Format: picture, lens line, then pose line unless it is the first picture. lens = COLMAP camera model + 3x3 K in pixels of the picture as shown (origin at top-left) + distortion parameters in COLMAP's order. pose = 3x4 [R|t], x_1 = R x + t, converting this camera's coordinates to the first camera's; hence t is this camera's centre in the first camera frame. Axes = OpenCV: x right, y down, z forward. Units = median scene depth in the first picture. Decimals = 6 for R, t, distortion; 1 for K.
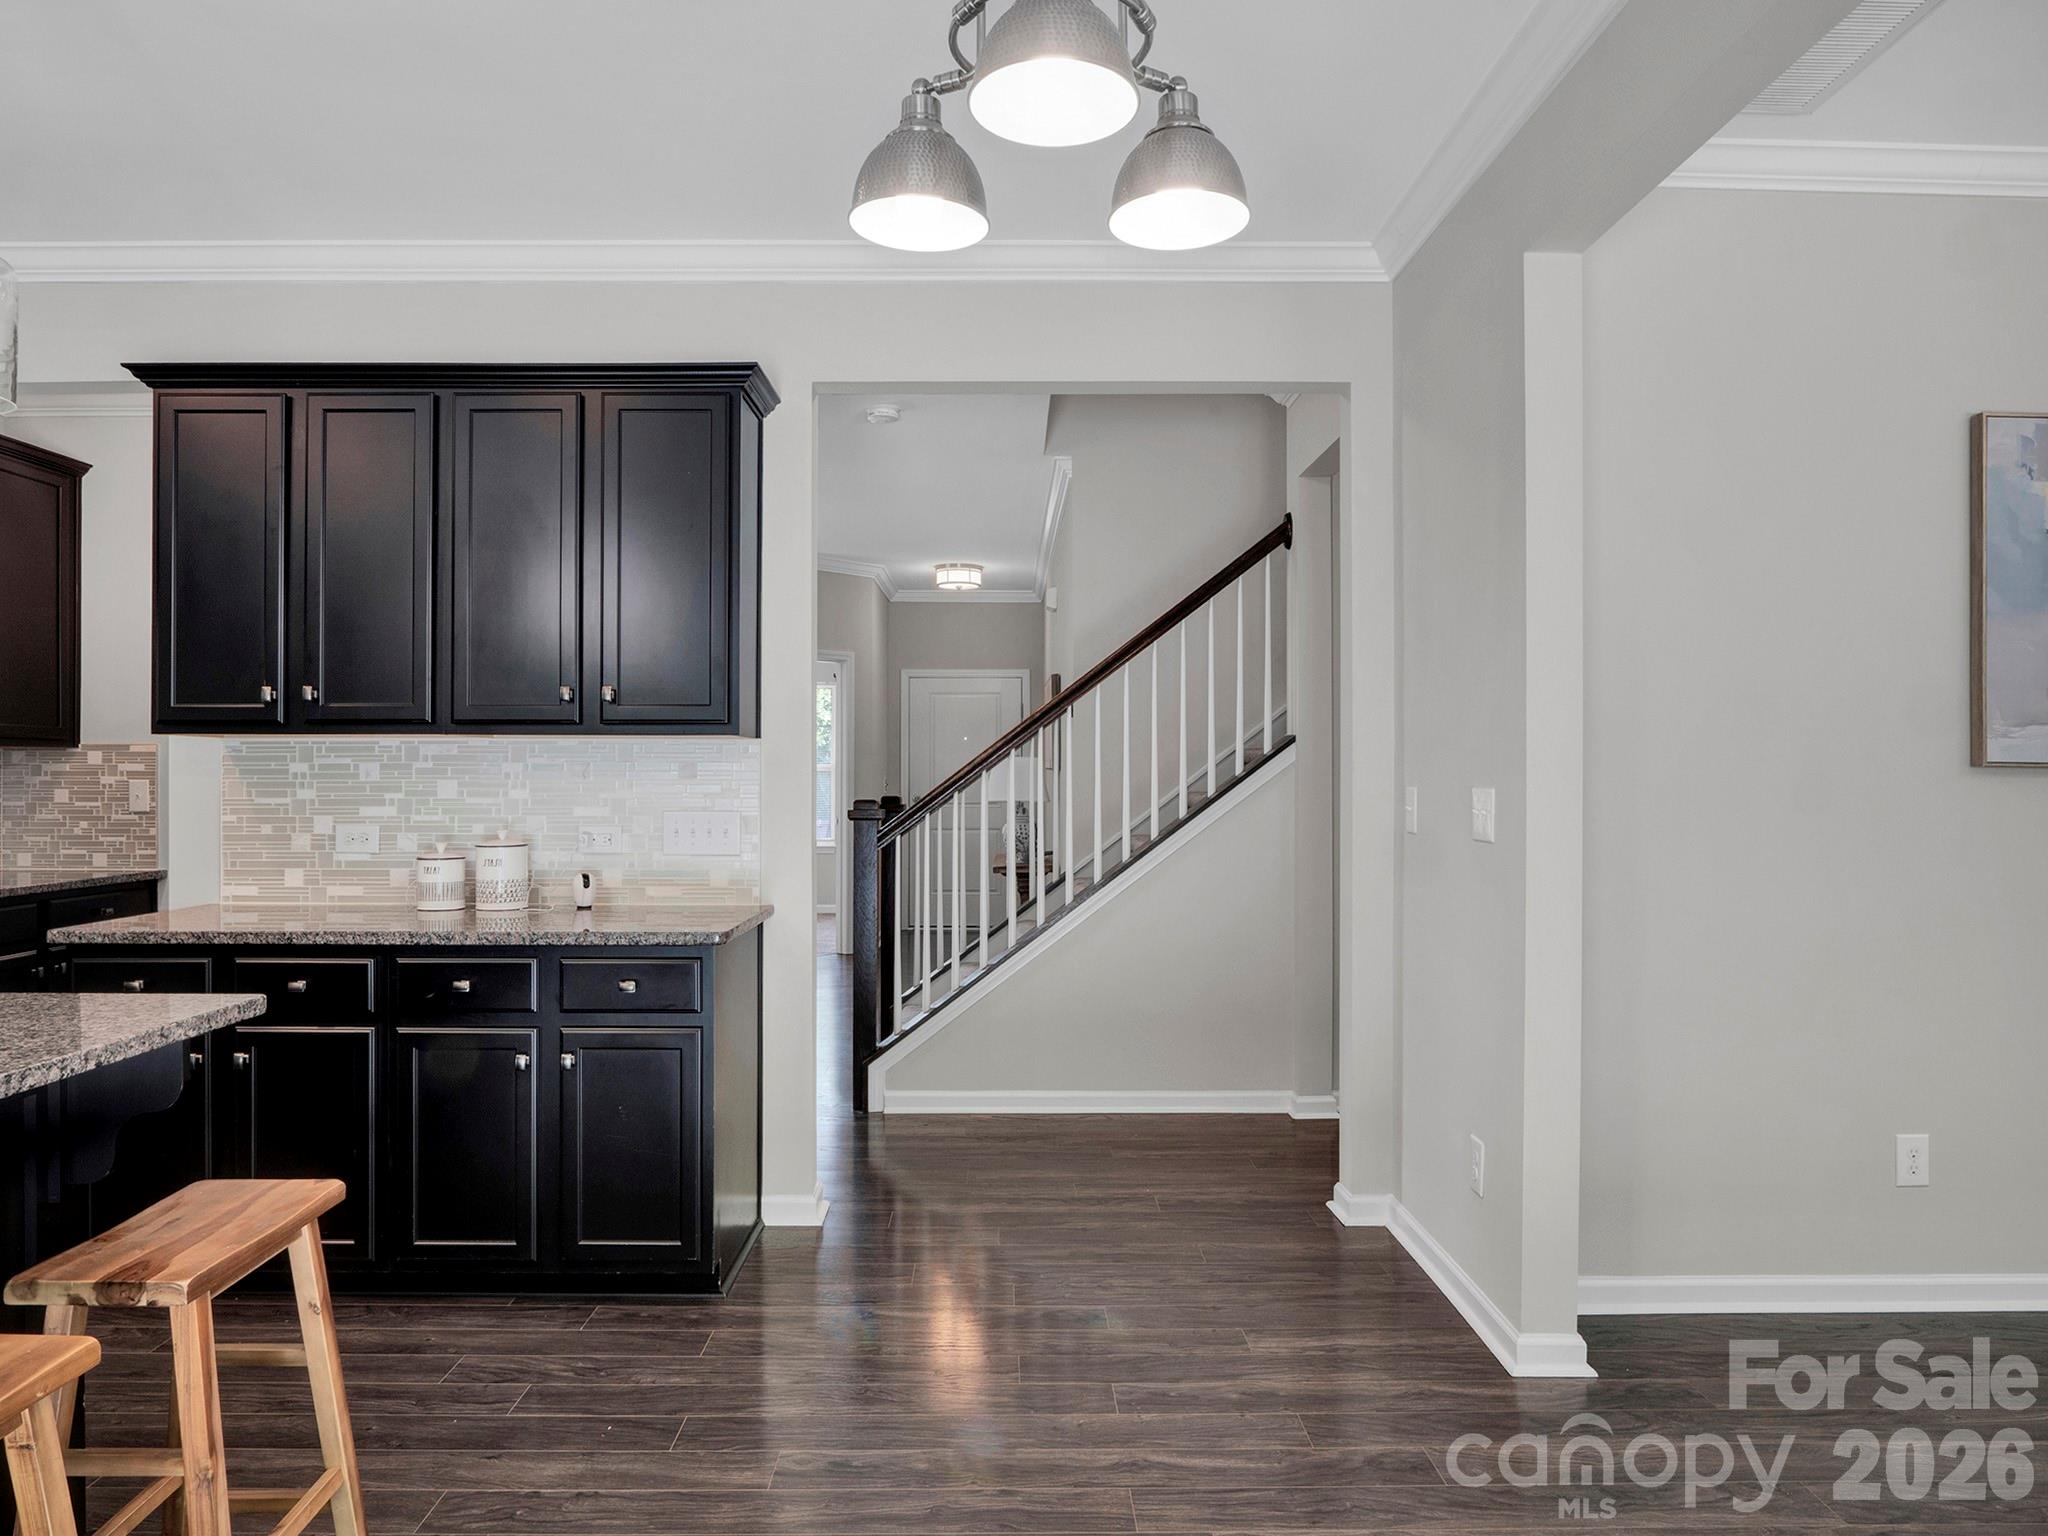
lens RADIAL K [[1293.7, 0, 1016.6], [0, 1293.7, 779.3], [0, 0, 1]] dist [-0.019331, 0.005040]
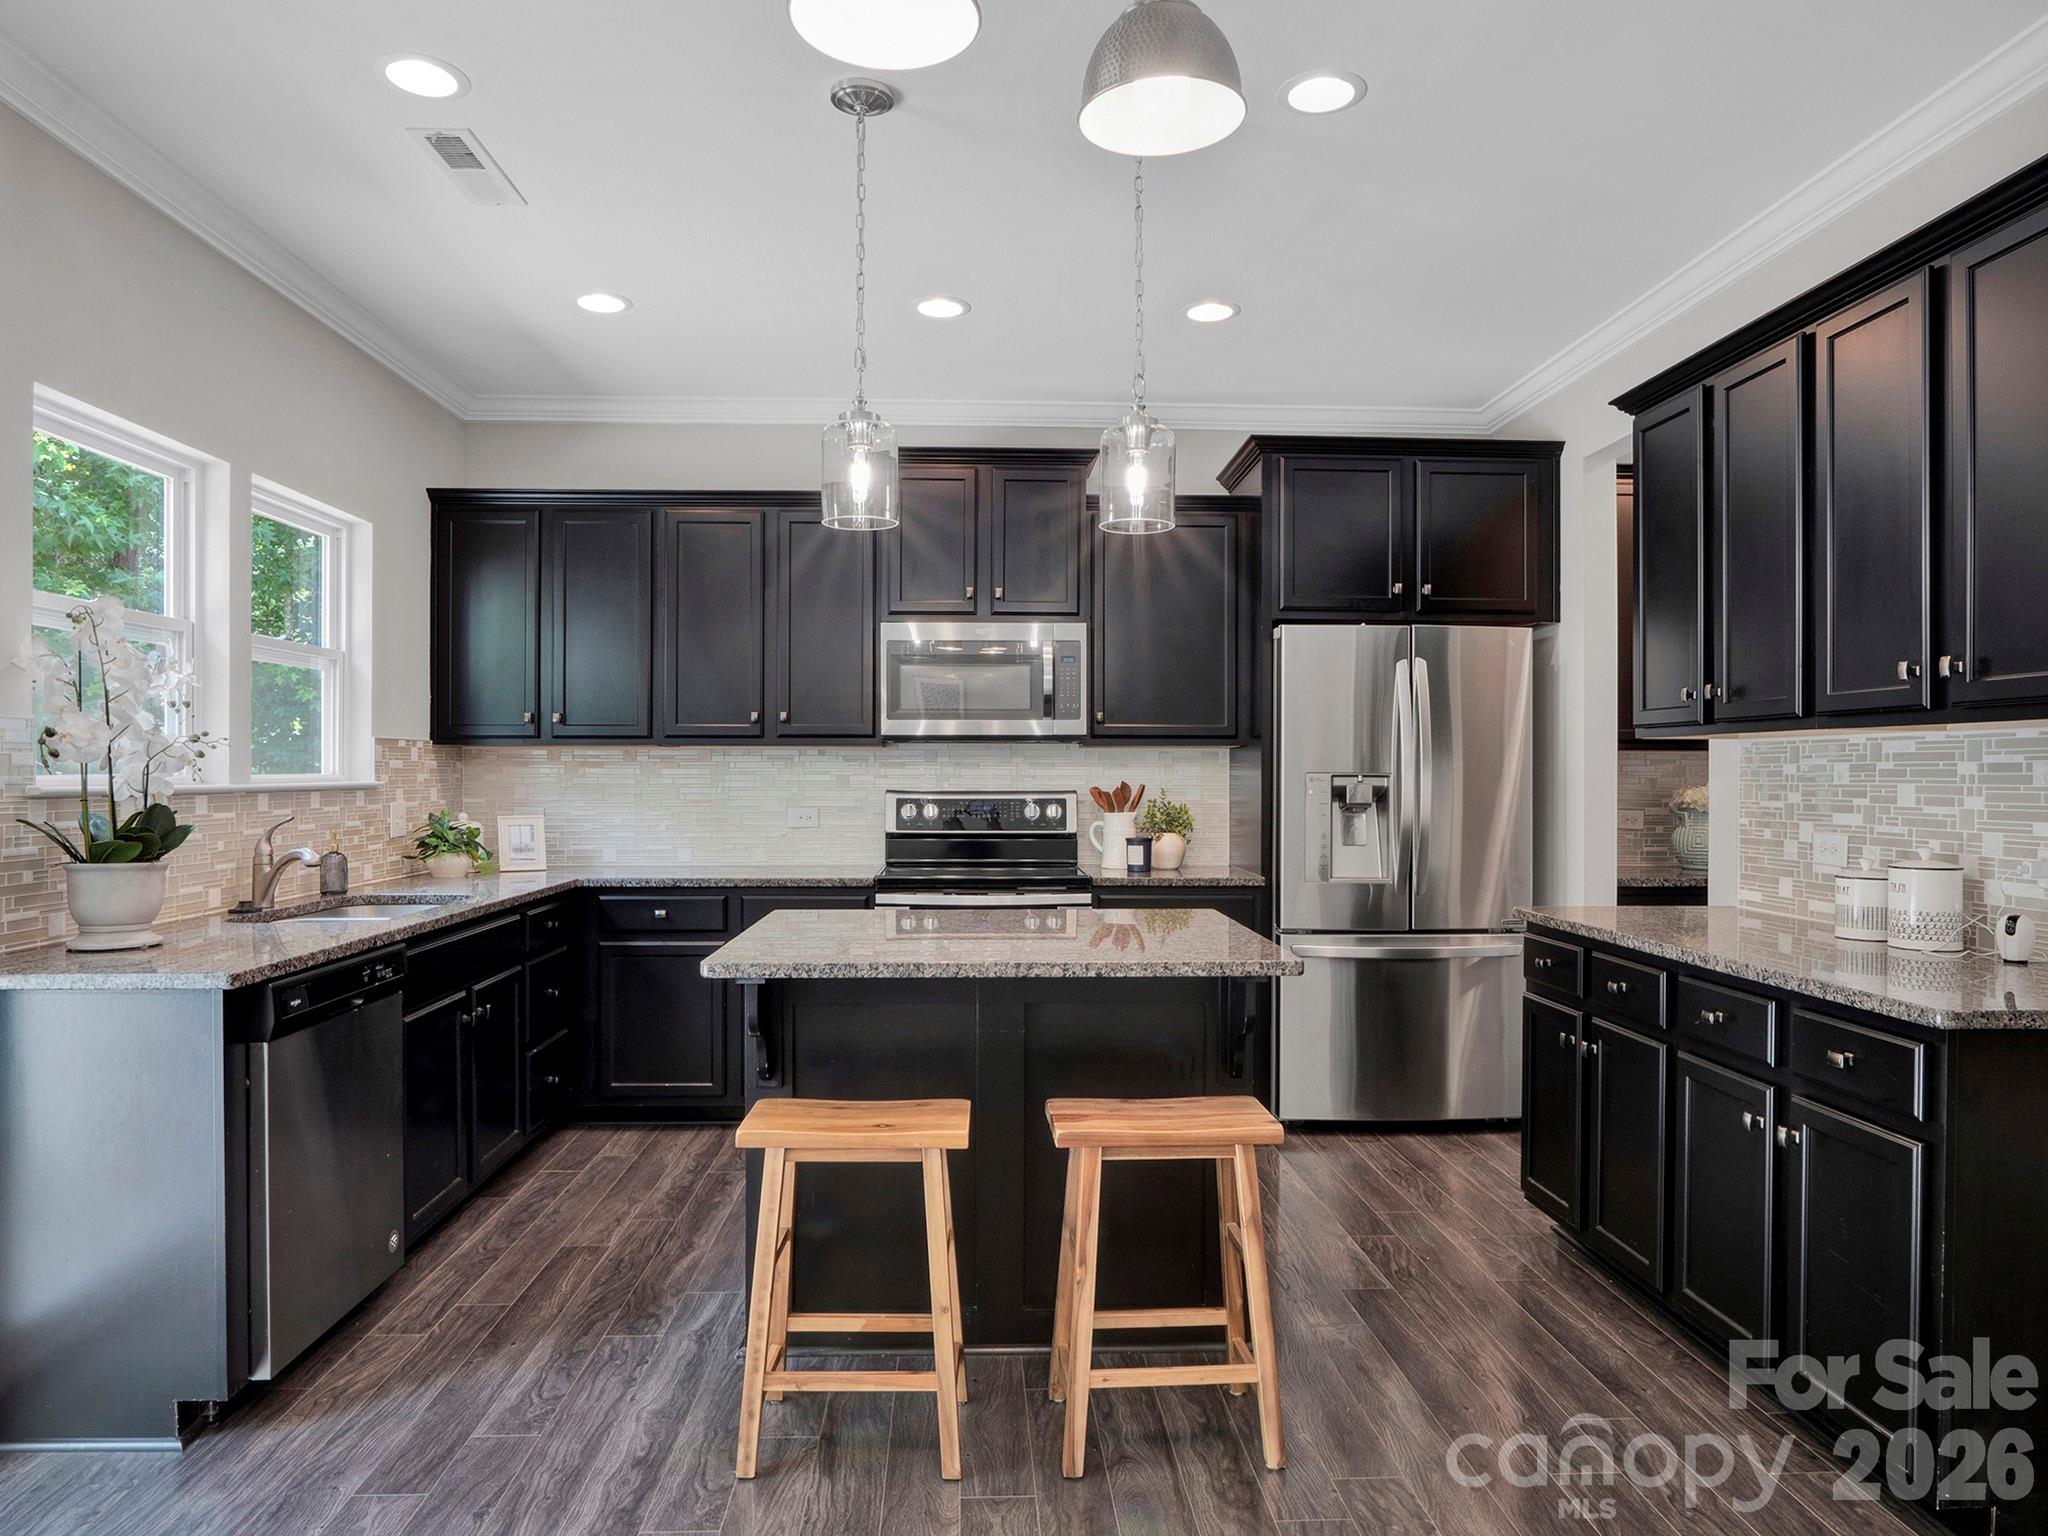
lens RADIAL K [[1293.7, 0, 1021.4], [0, 1293.7, 768.9], [0, 0, 1]] dist [-0.019331, 0.005040]
pose [[0.038052, -0.004189, -0.999267, 0.348019], [-0.008696, 0.999952, -0.004523, -0.000155], [0.999238, 0.008861, 0.038013, 0.409854]]
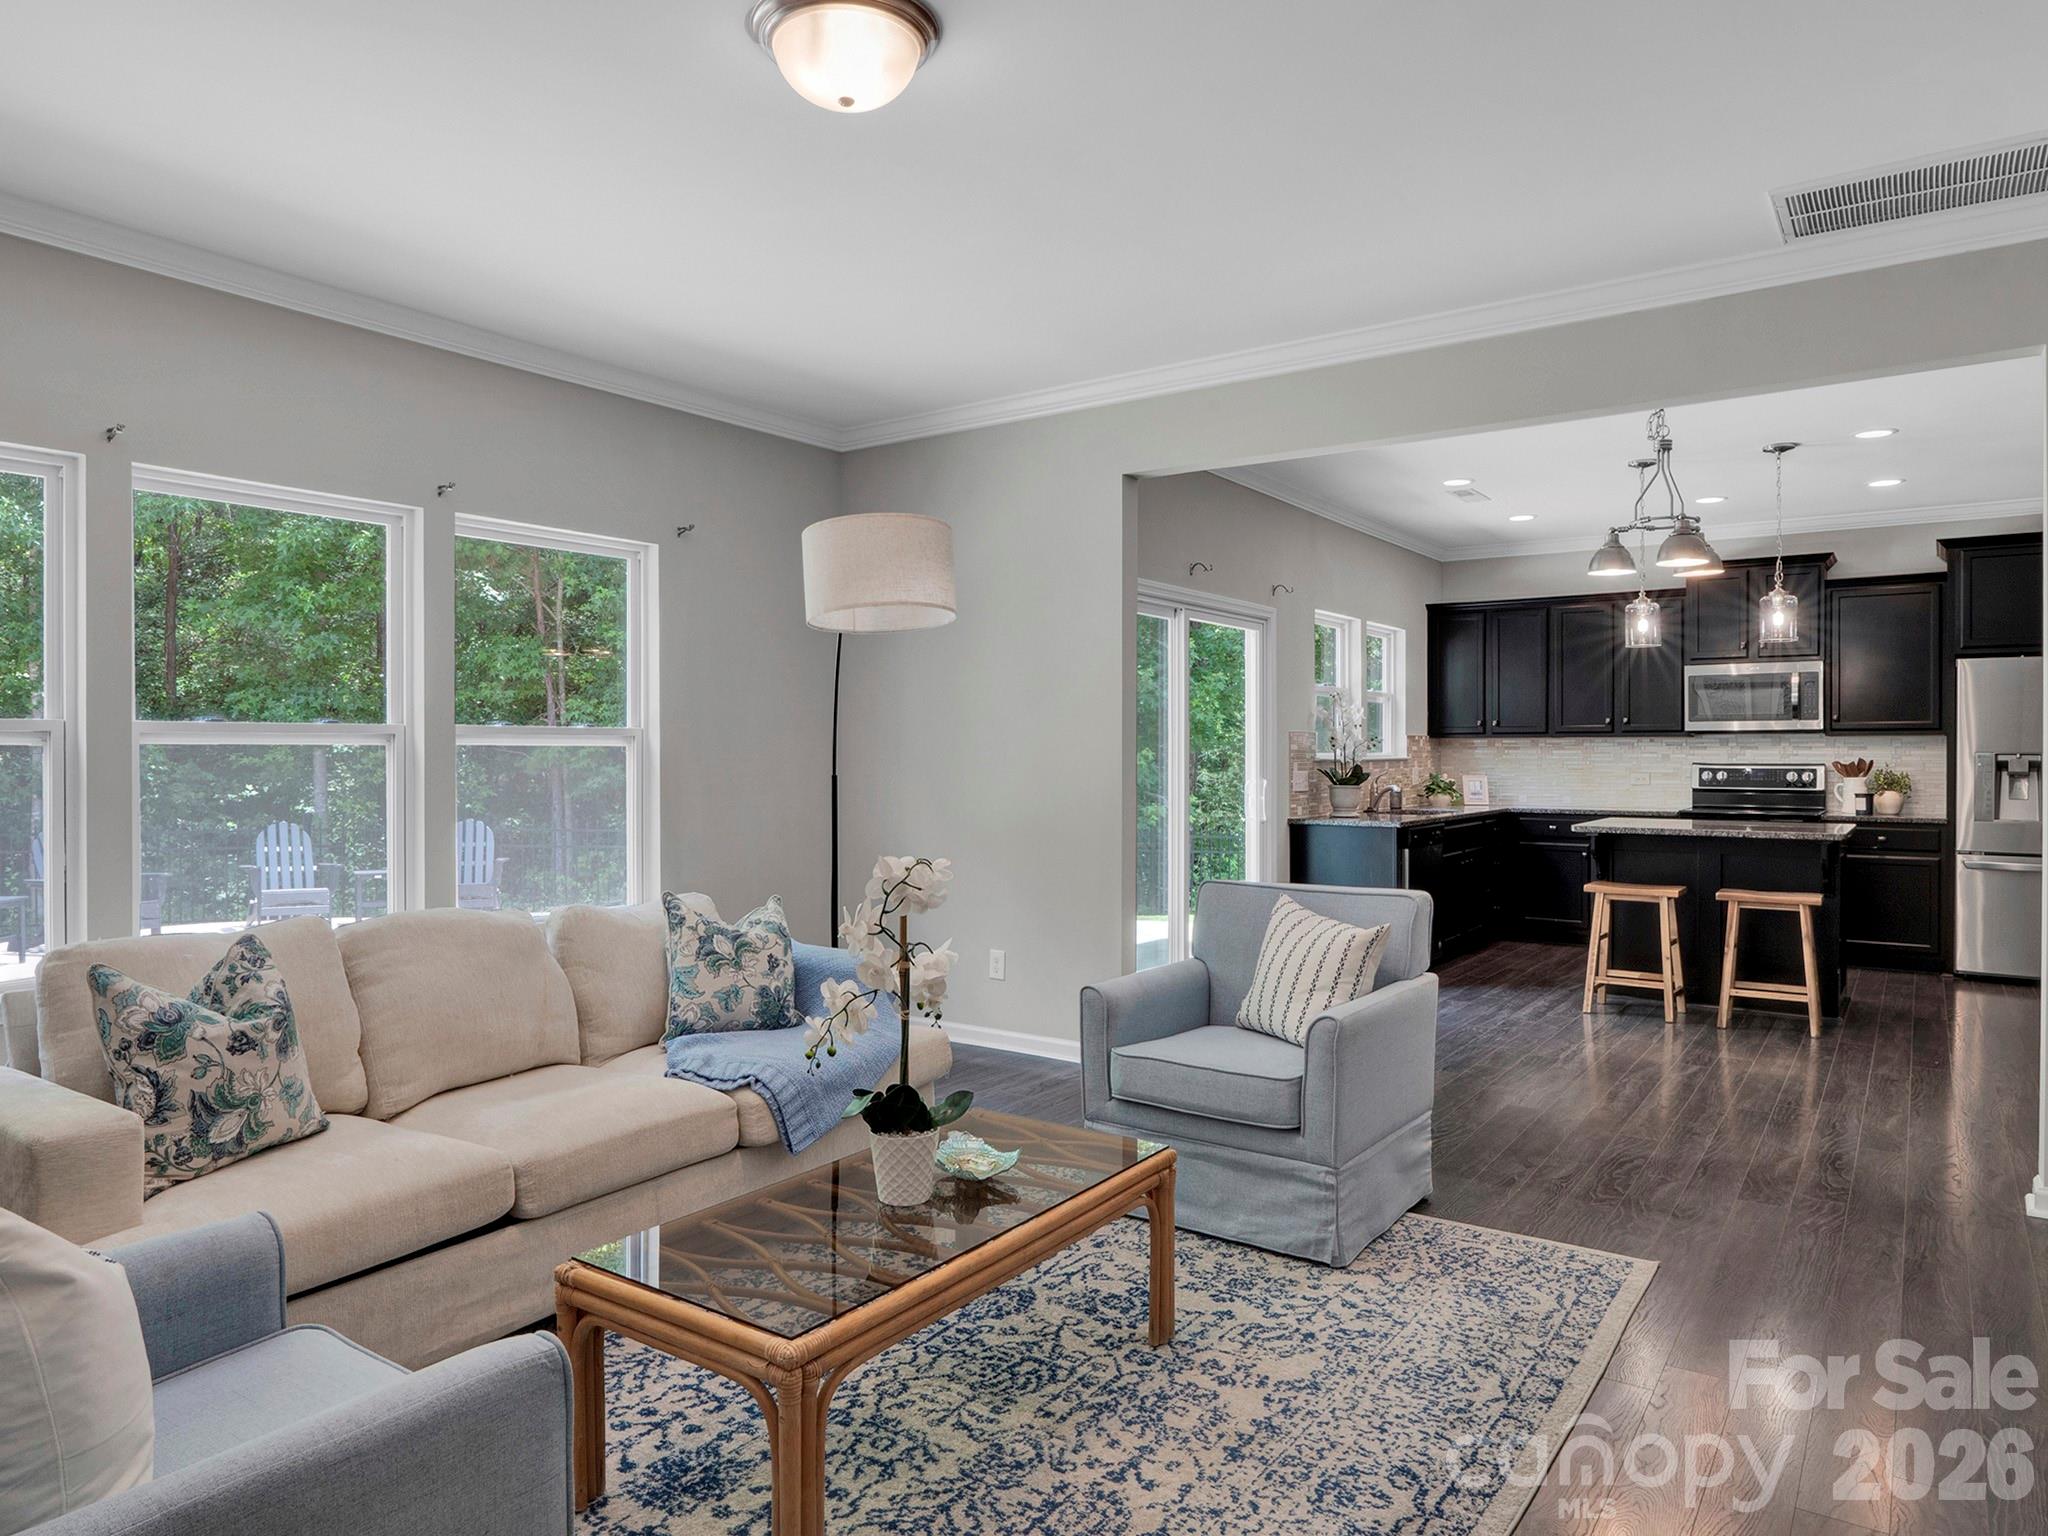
lens RADIAL K [[1293.7, 0, 1034.2], [0, 1293.7, 758.0], [0, 0, 1]] dist [-0.019331, 0.005040]
pose [[-0.575895, 0.001673, -0.817522, 1.540203], [-0.007365, 0.999947, 0.007234, 0.000928], [0.817490, 0.010187, -0.575852, 0.686334]]
